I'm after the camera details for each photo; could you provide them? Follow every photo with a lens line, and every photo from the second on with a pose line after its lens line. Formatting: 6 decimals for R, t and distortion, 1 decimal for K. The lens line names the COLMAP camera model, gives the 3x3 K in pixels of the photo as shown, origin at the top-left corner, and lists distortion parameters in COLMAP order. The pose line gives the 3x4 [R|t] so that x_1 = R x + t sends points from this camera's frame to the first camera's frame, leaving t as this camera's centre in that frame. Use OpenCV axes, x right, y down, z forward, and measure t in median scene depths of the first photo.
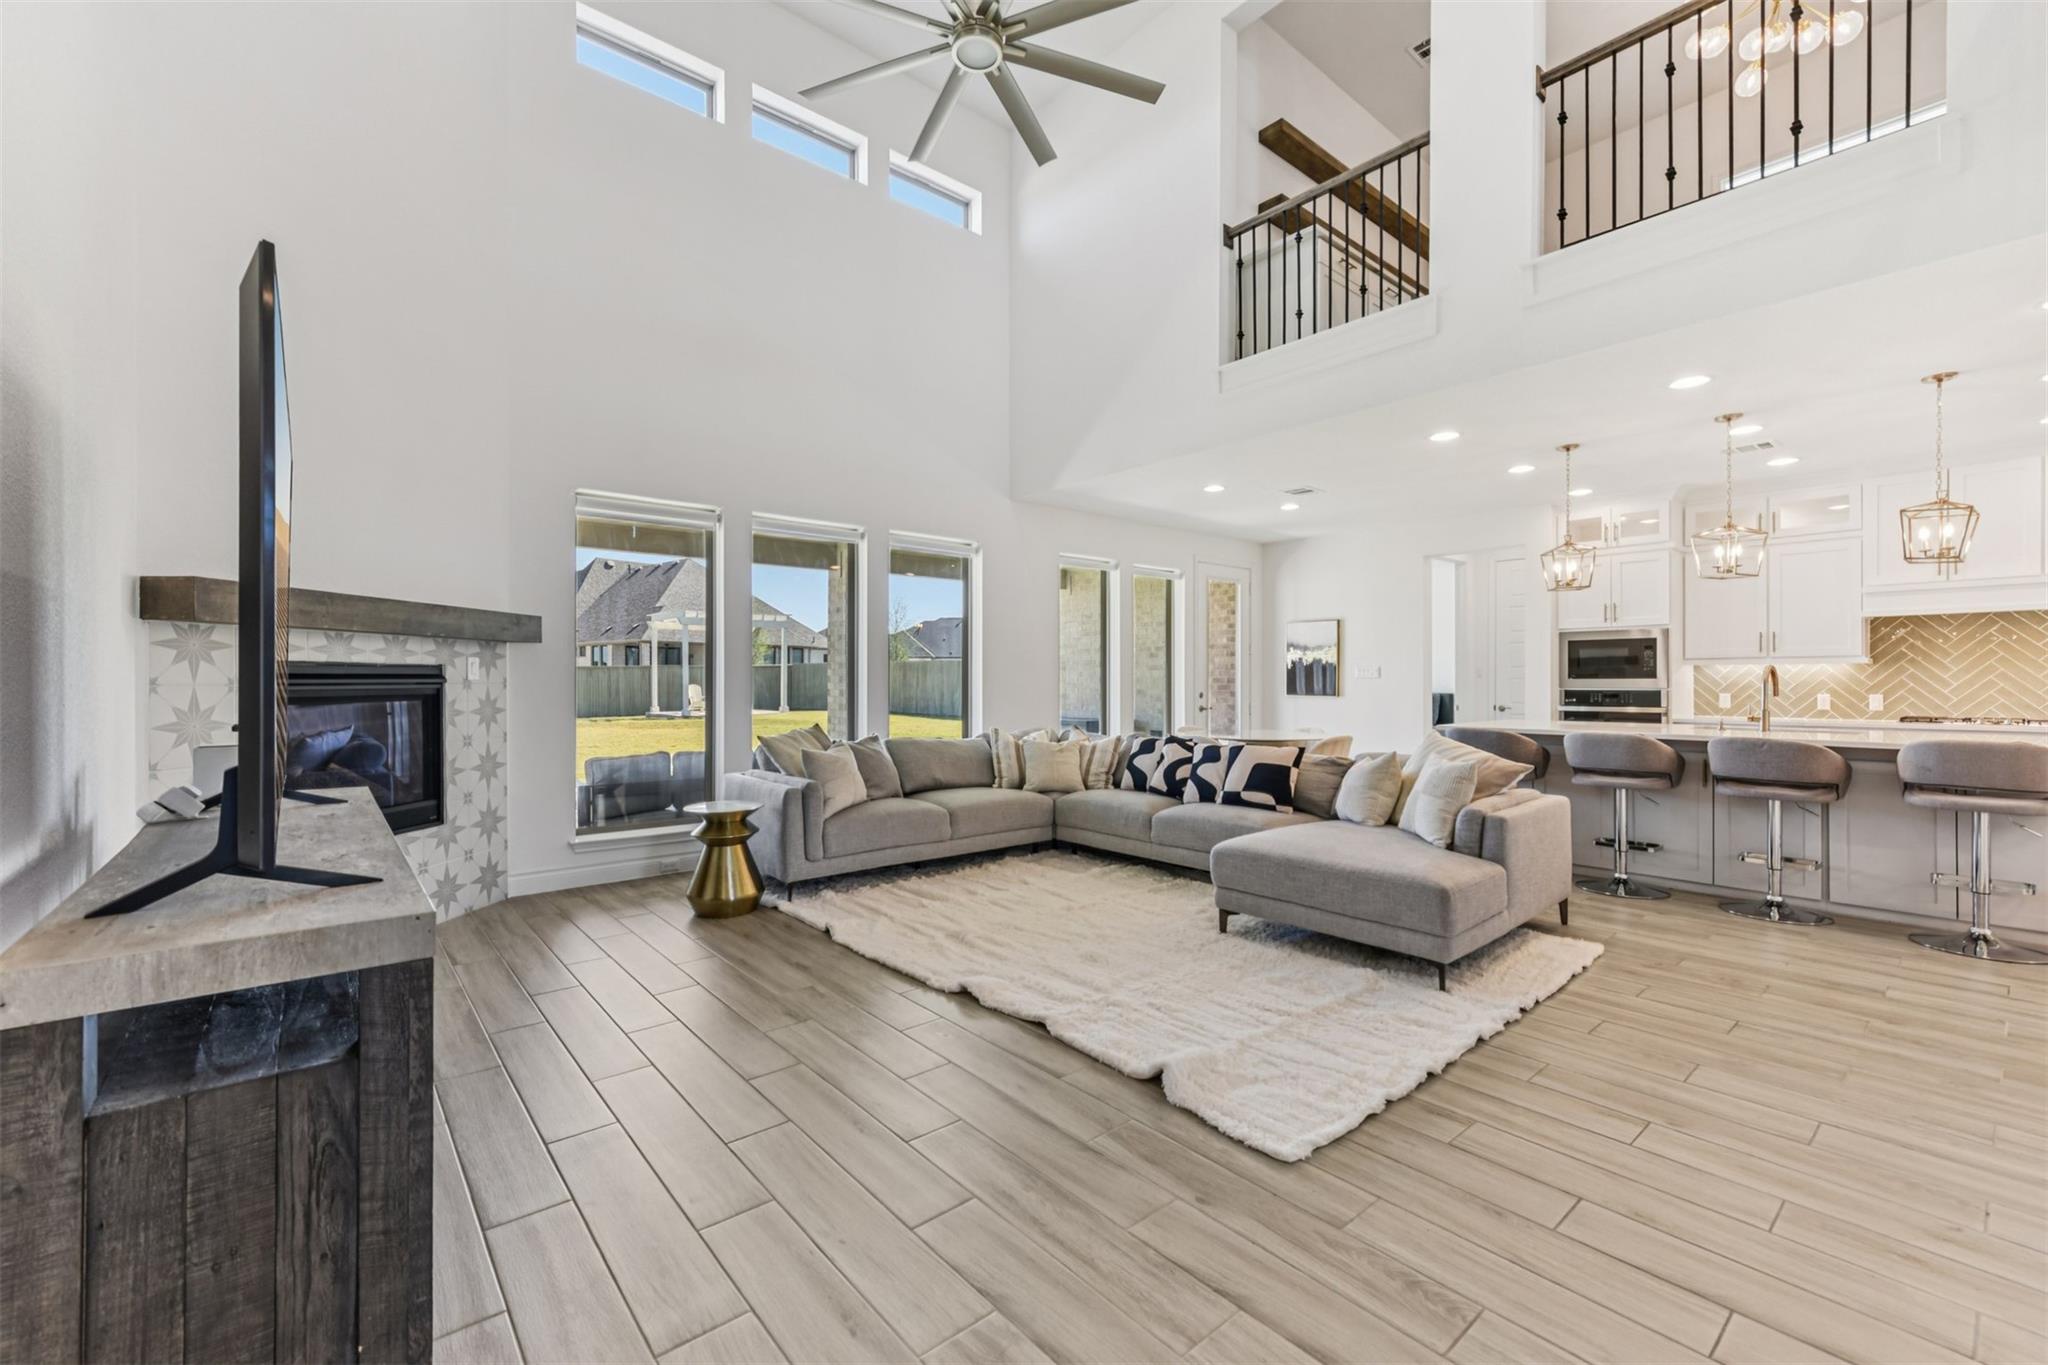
lens RADIAL K [[847.0, 0, 1019.1], [0, 847.0, 684.5], [0, 0, 1]] dist [0.004901, 0.000015]
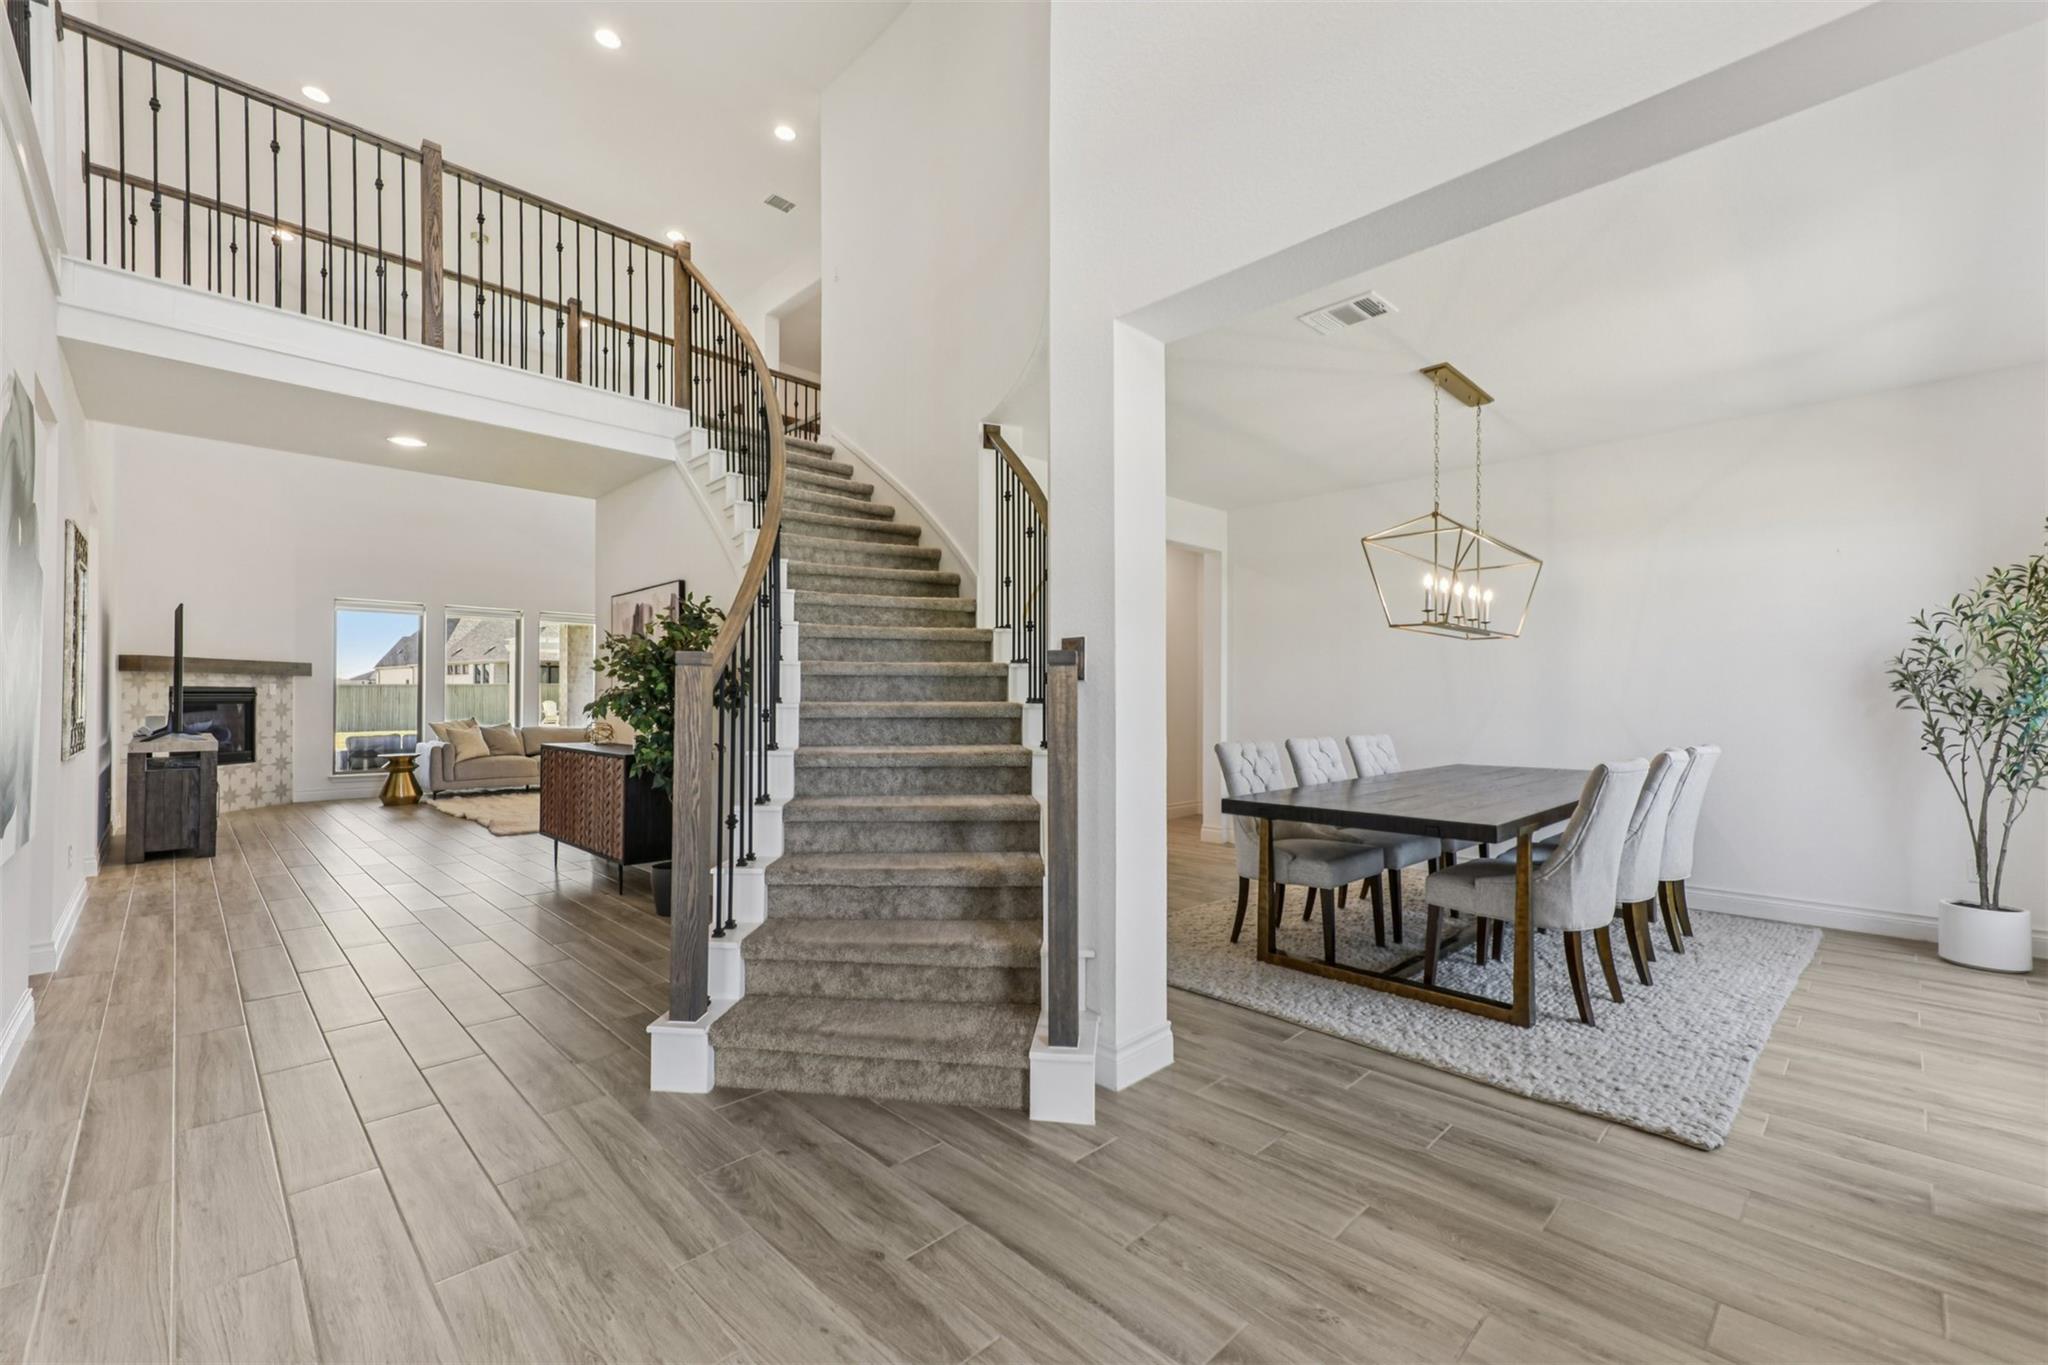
lens RADIAL K [[847.0, 0, 1019.1], [0, 847.0, 684.5], [0, 0, 1]] dist [0.004901, 0.000015]
pose [[0.996735, -0.001639, 0.080722, 0.980610], [0.003223, 0.999805, -0.019489, 0.016504], [-0.080674, 0.019685, 0.996546, -1.187084]]
